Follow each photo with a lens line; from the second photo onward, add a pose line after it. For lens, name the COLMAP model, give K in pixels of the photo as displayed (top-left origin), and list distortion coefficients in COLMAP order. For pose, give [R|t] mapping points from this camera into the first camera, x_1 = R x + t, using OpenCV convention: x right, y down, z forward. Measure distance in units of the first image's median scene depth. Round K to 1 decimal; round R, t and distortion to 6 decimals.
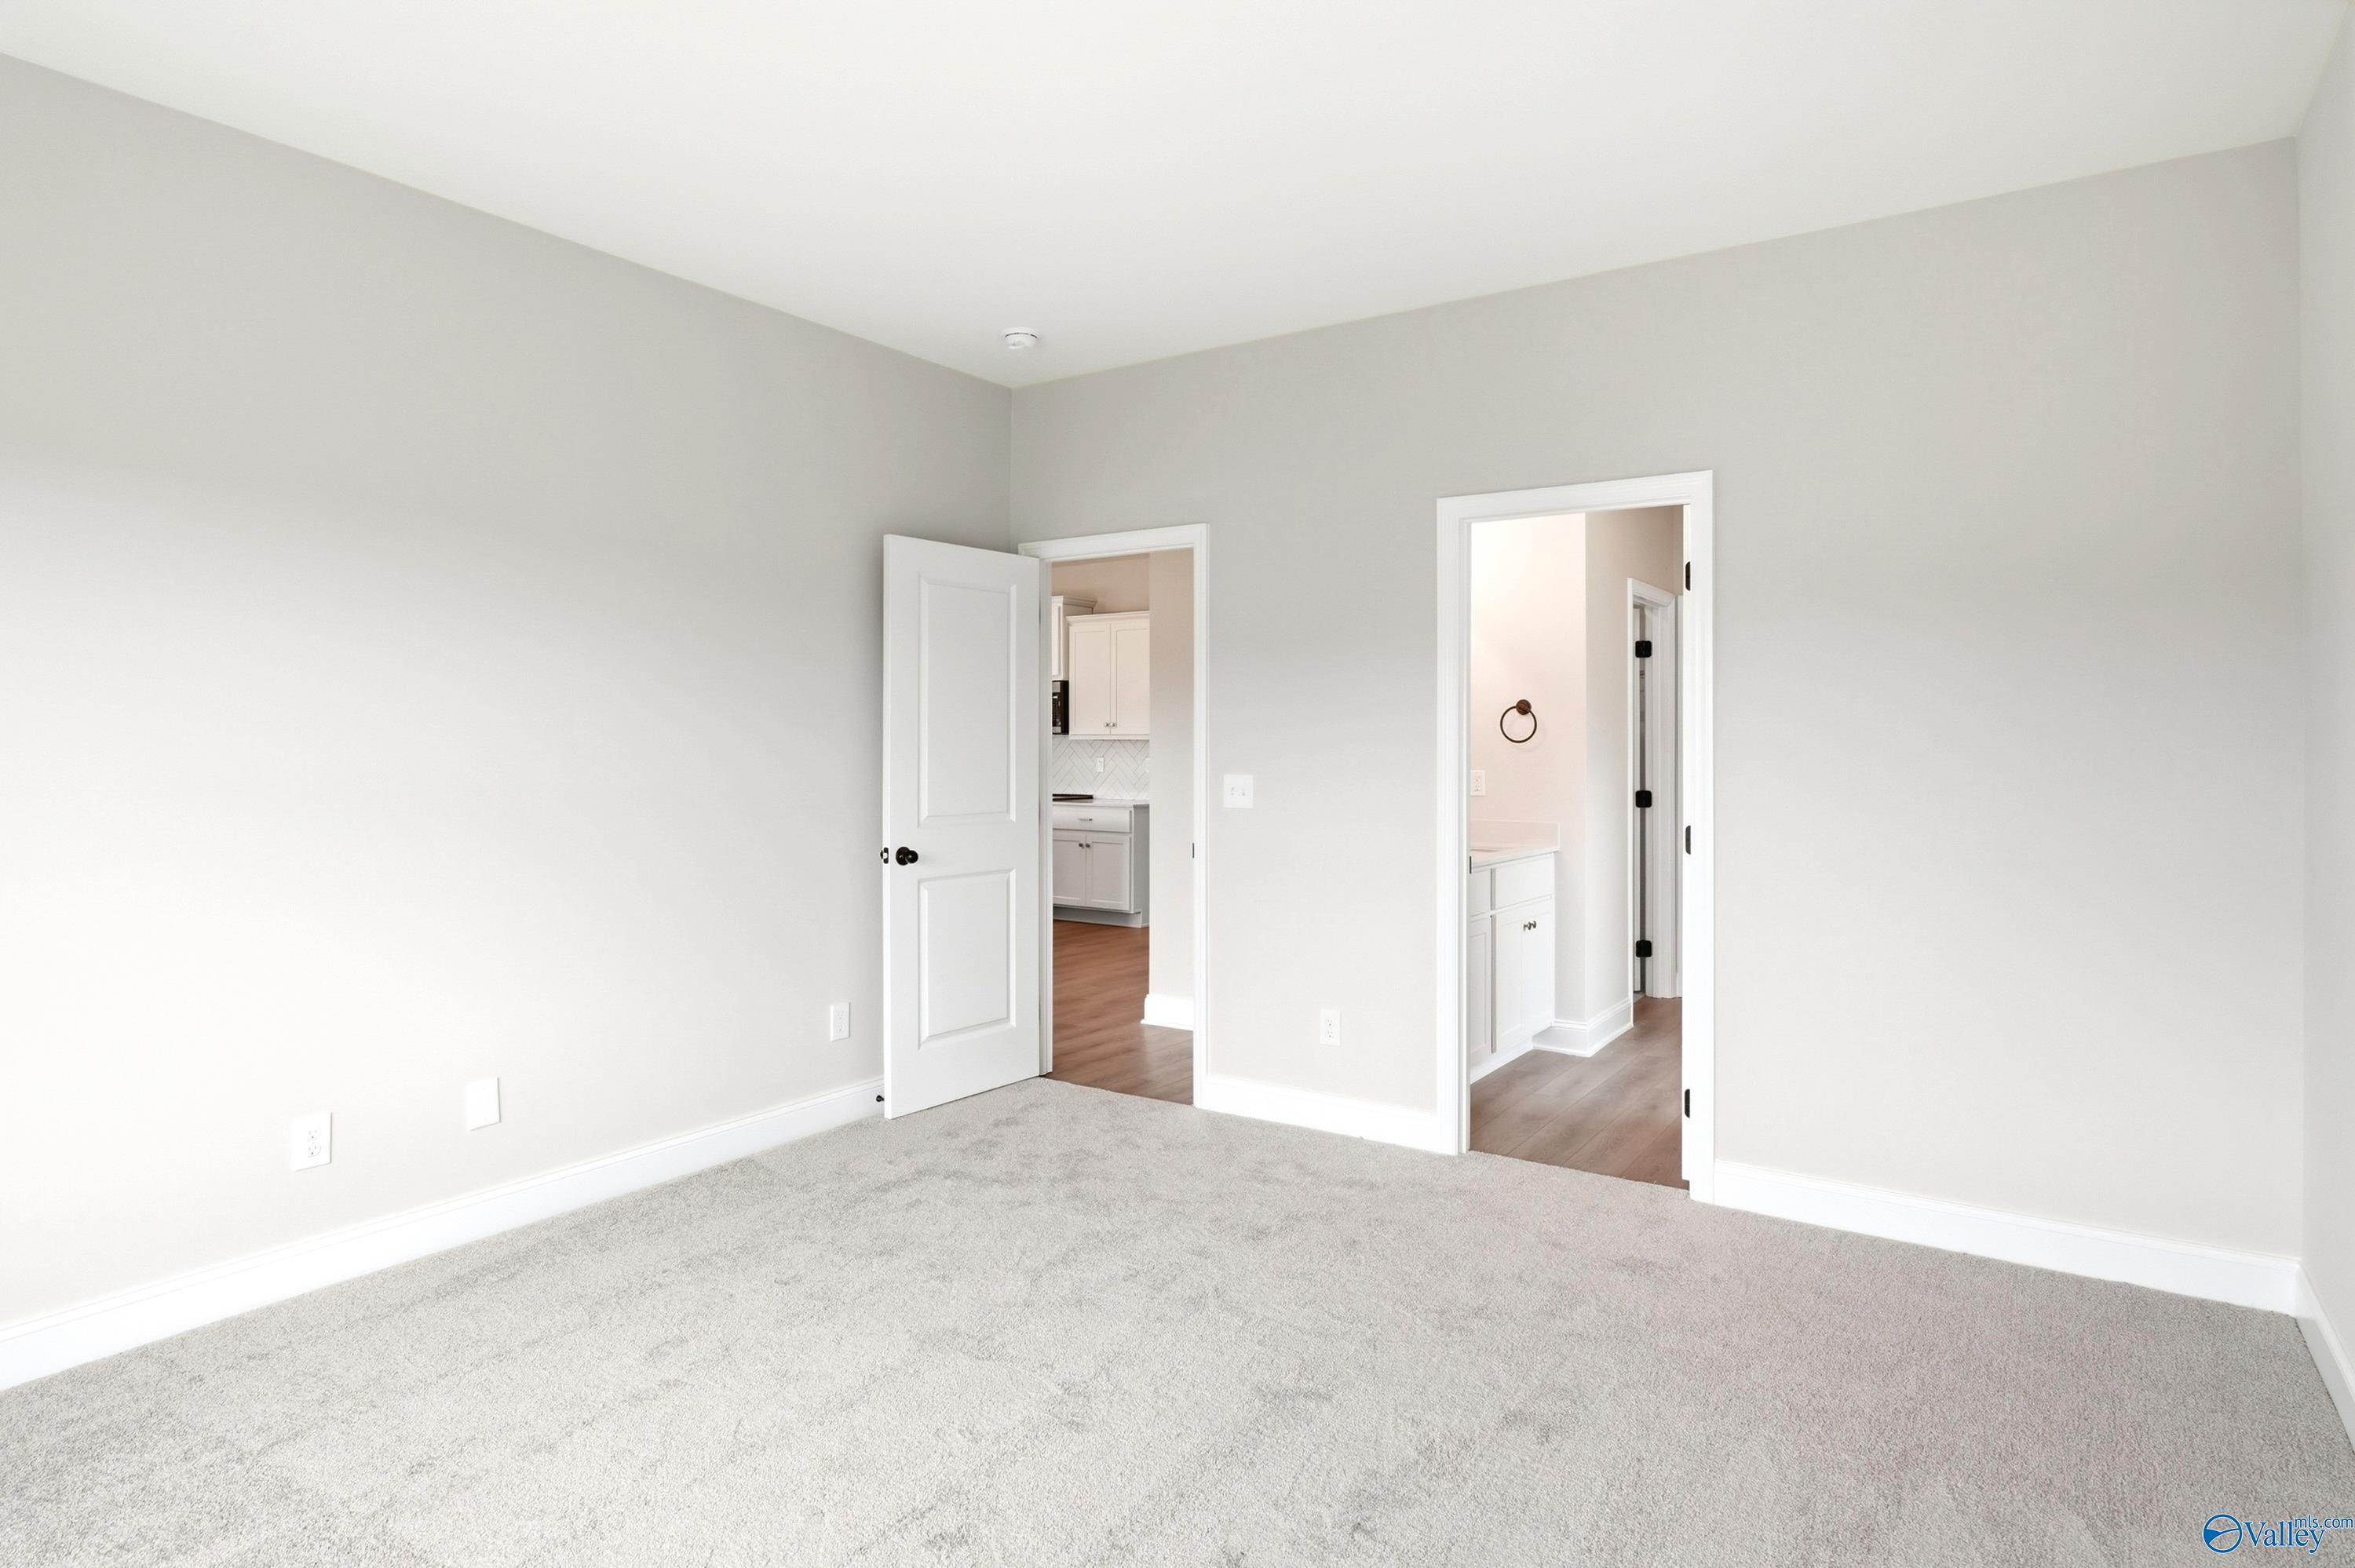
lens RADIAL K [[1144.4, 0, 1179.8], [0, 1144.4, 766.3], [0, 0, 1]] dist [-0.001594, 0.000028]
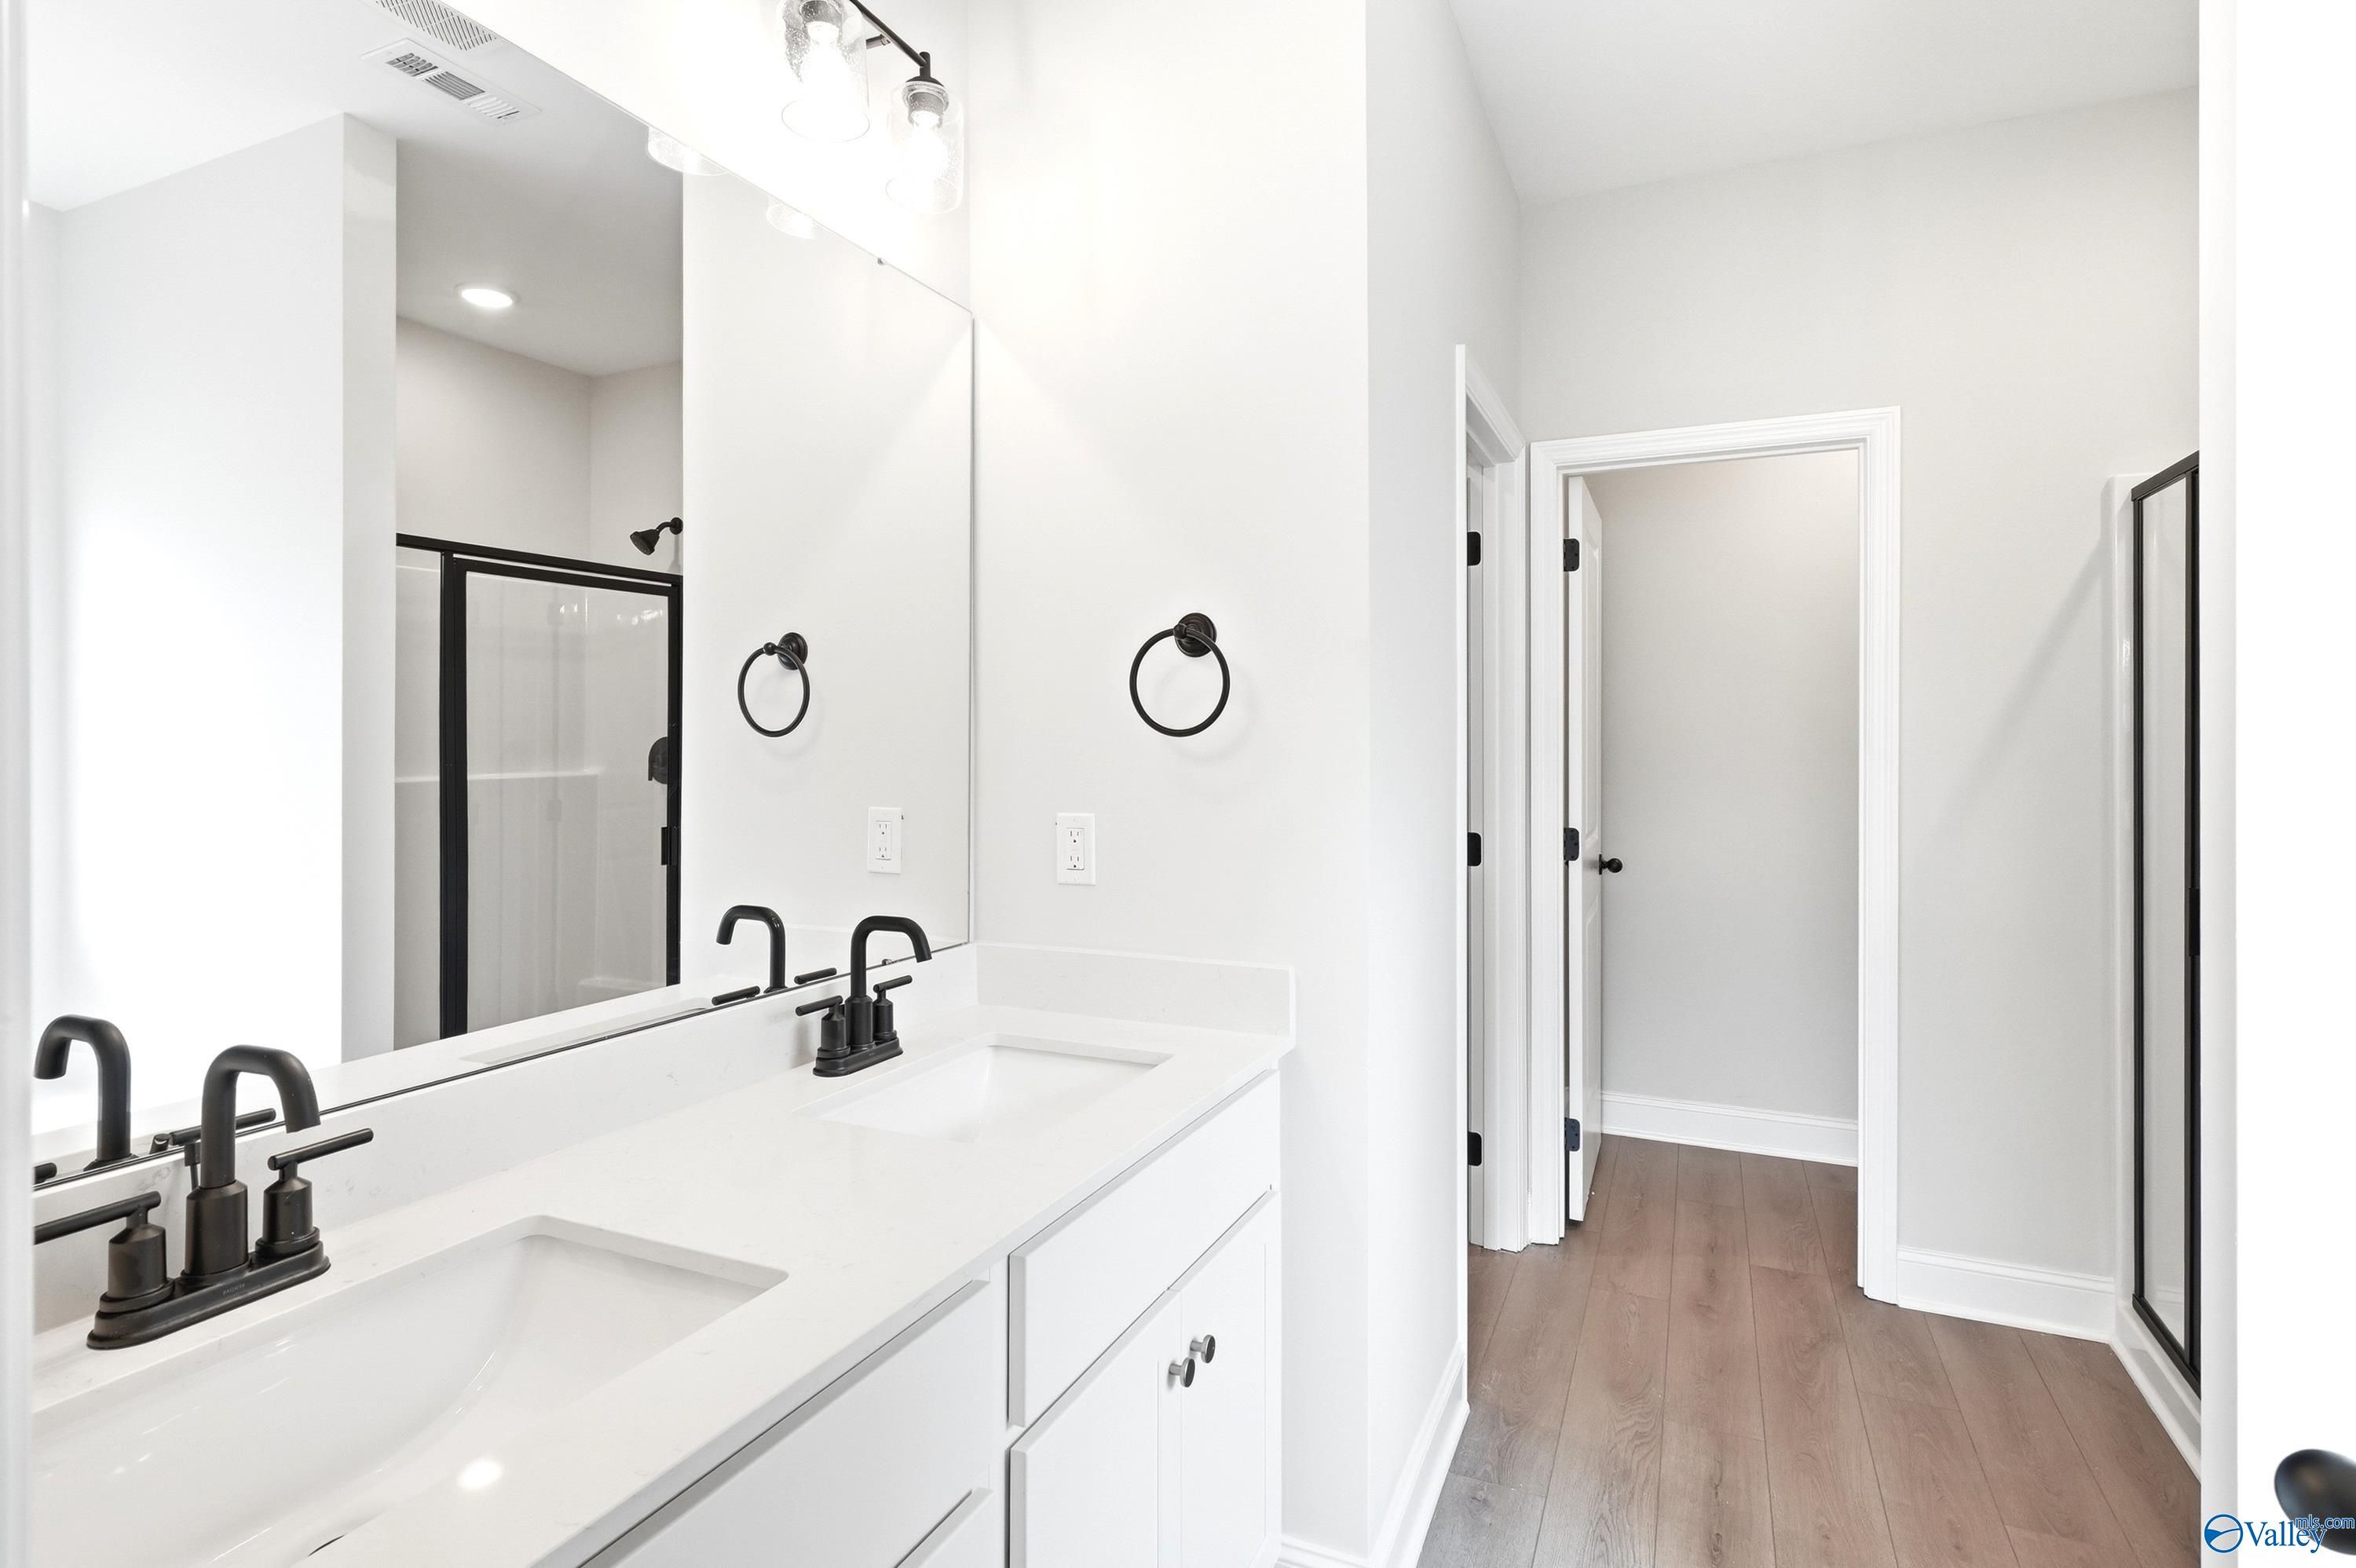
lens RADIAL K [[1145.0, 0, 1180.3], [0, 1145.0, 766.2], [0, 0, 1]] dist [-0.001594, 0.000028]
pose [[0.981900, -0.009293, 0.189172, 0.229267], [0.007964, 0.999938, 0.007786, -0.014006], [-0.189233, -0.006138, 0.981913, 0.656936]]
